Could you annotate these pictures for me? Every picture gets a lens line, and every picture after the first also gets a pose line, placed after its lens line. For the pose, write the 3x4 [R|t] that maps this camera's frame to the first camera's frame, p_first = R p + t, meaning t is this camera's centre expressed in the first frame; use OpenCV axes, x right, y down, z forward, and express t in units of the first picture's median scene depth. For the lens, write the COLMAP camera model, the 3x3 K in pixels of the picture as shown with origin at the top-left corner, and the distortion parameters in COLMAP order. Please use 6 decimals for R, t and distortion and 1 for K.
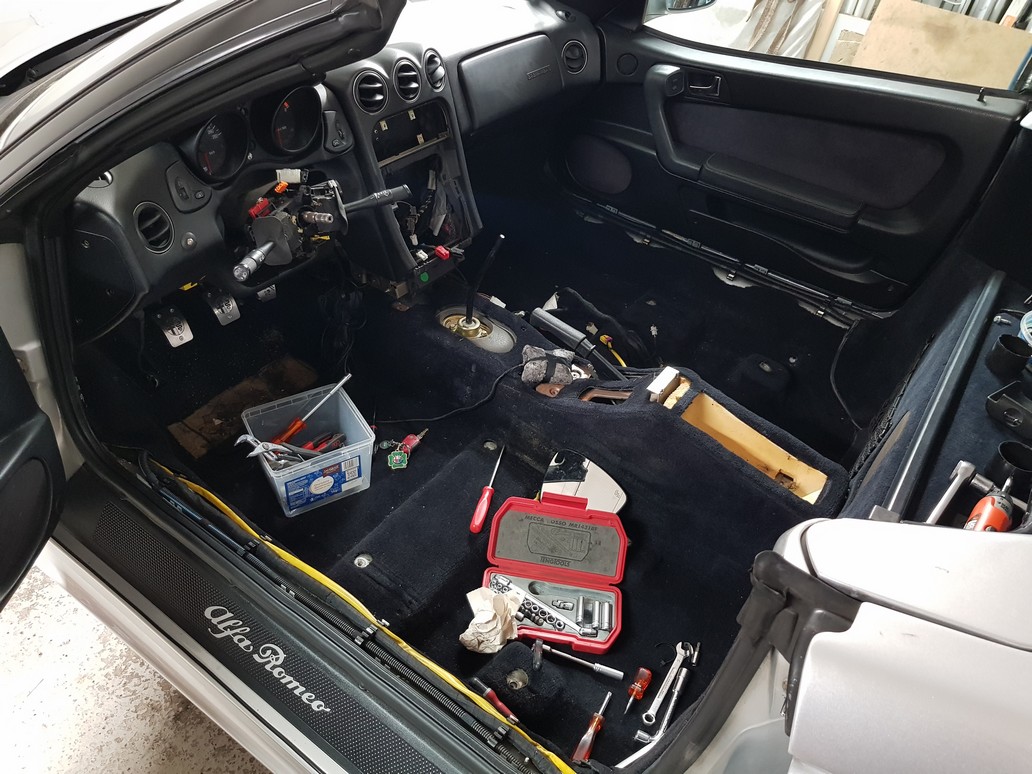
lens RADIAL K [[803.0, 0, 513.9], [0, 803.0, 373.0], [0, 0, 1]] dist [0.090841, -0.106267]
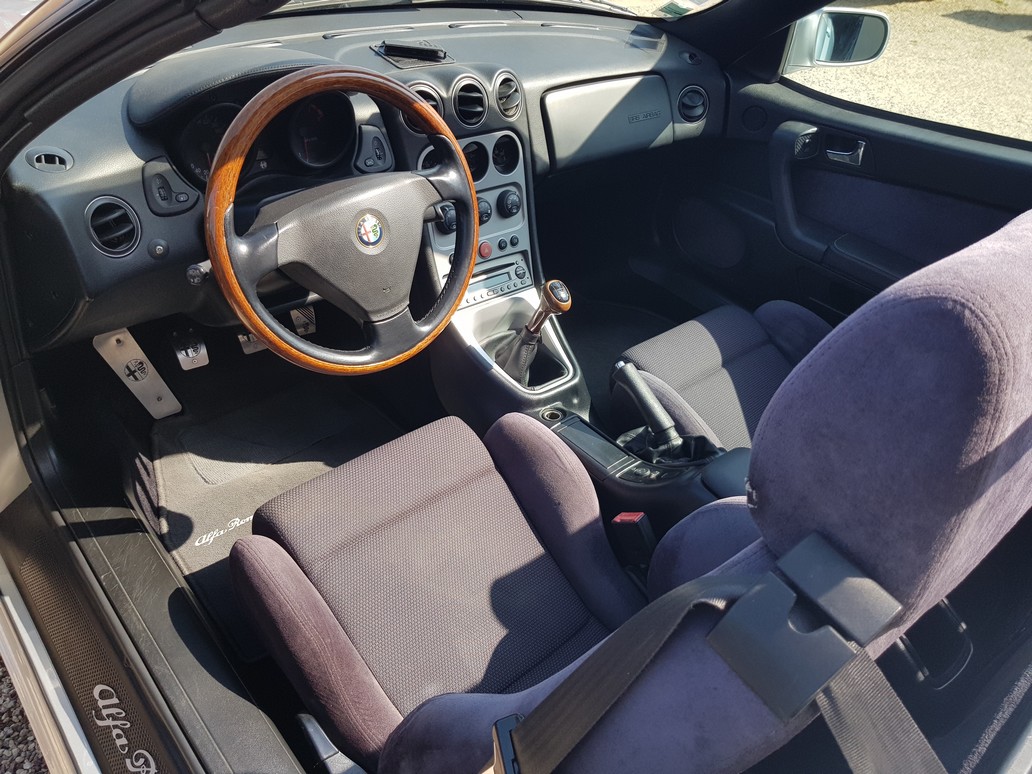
lens RADIAL K [[812.2, 0, 516.0], [0, 812.2, 387.0], [0, 0, 1]] dist [0.002045, 0.000820]
pose [[0.973153, 0.150209, -0.174388, 0.102544], [-0.160315, 0.986025, -0.045311, -0.031392], [0.165145, 0.072051, 0.983634, 0.175135]]
